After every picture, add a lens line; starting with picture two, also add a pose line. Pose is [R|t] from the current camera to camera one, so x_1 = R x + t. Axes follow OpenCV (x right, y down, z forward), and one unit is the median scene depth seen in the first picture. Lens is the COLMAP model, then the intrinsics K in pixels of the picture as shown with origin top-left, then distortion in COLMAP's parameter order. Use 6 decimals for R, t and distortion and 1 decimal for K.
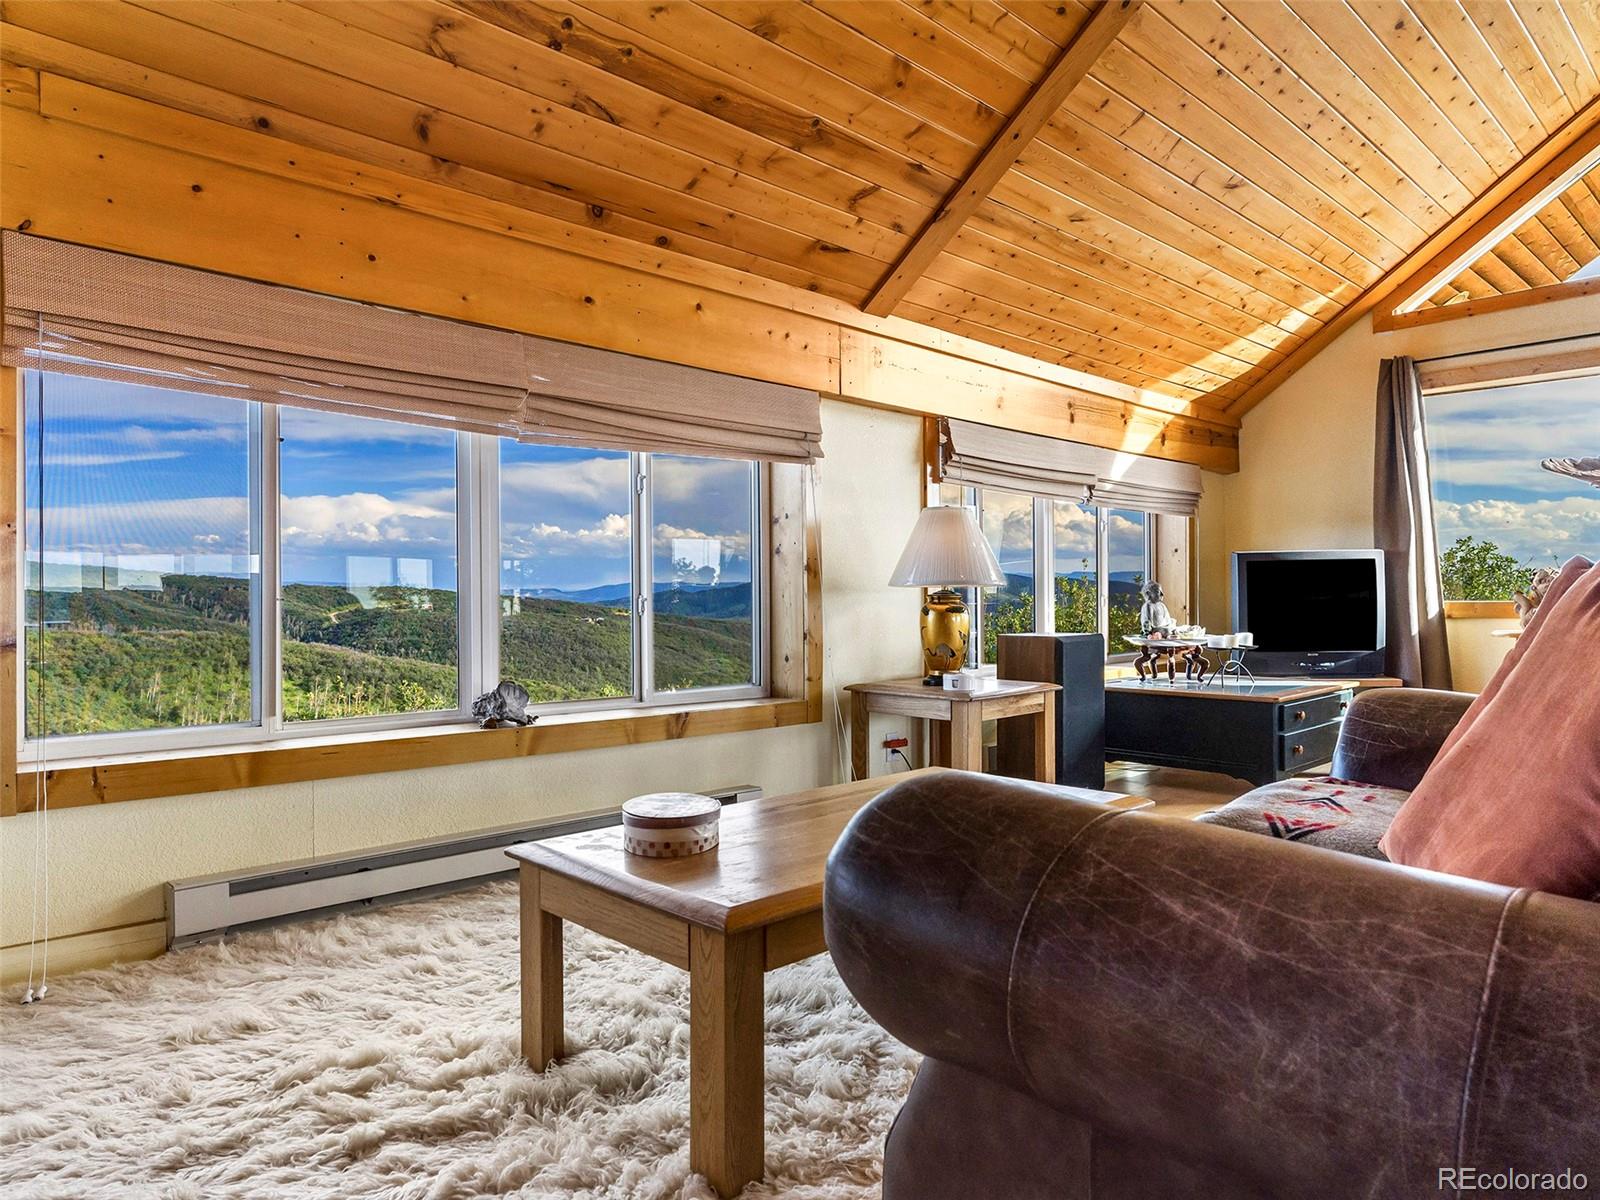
lens RADIAL K [[1007.9, 0, 790.1], [0, 1007.9, 601.3], [0, 0, 1]] dist [0.003383, -0.002991]
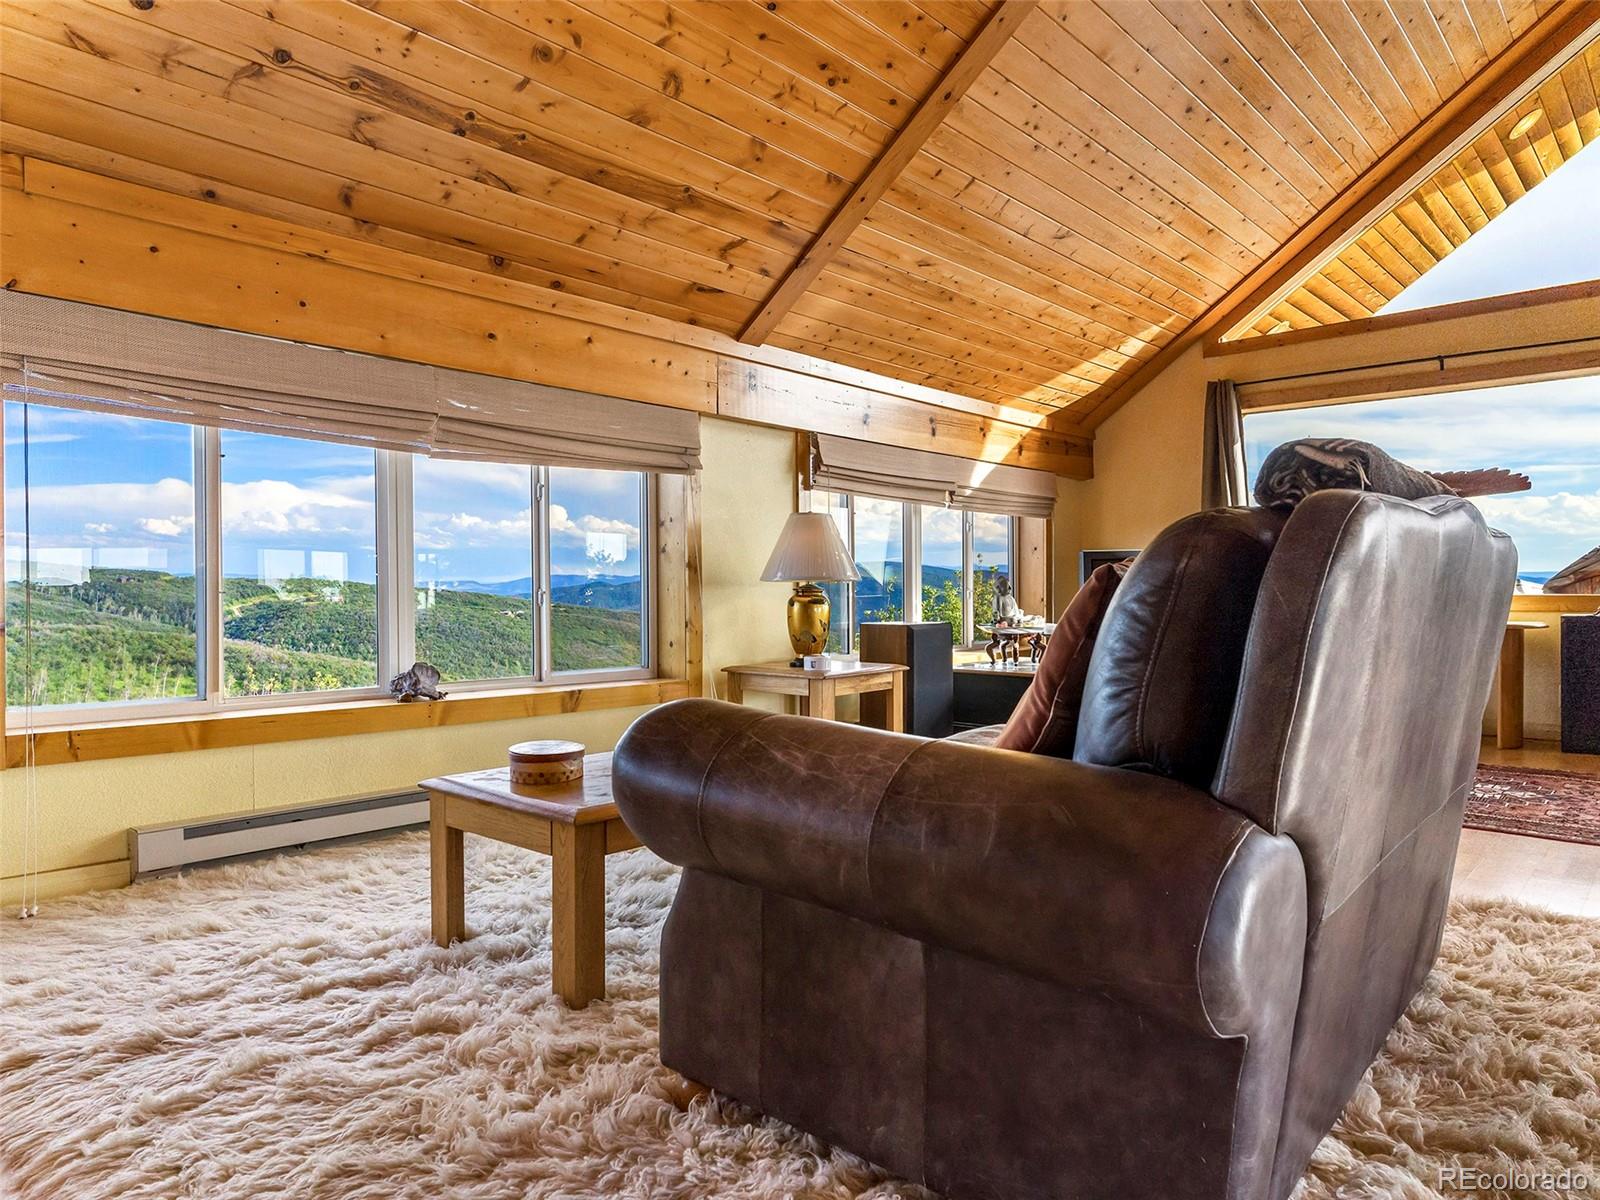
lens RADIAL K [[1007.9, 0, 797.7], [0, 1007.9, 604.1], [0, 0, 1]] dist [0.003383, -0.002991]
pose [[0.996599, 0.000095, 0.082408, 0.031660], [-0.000899, 0.999952, 0.009715, 0.000459], [-0.082403, -0.009756, 0.996551, -0.103228]]
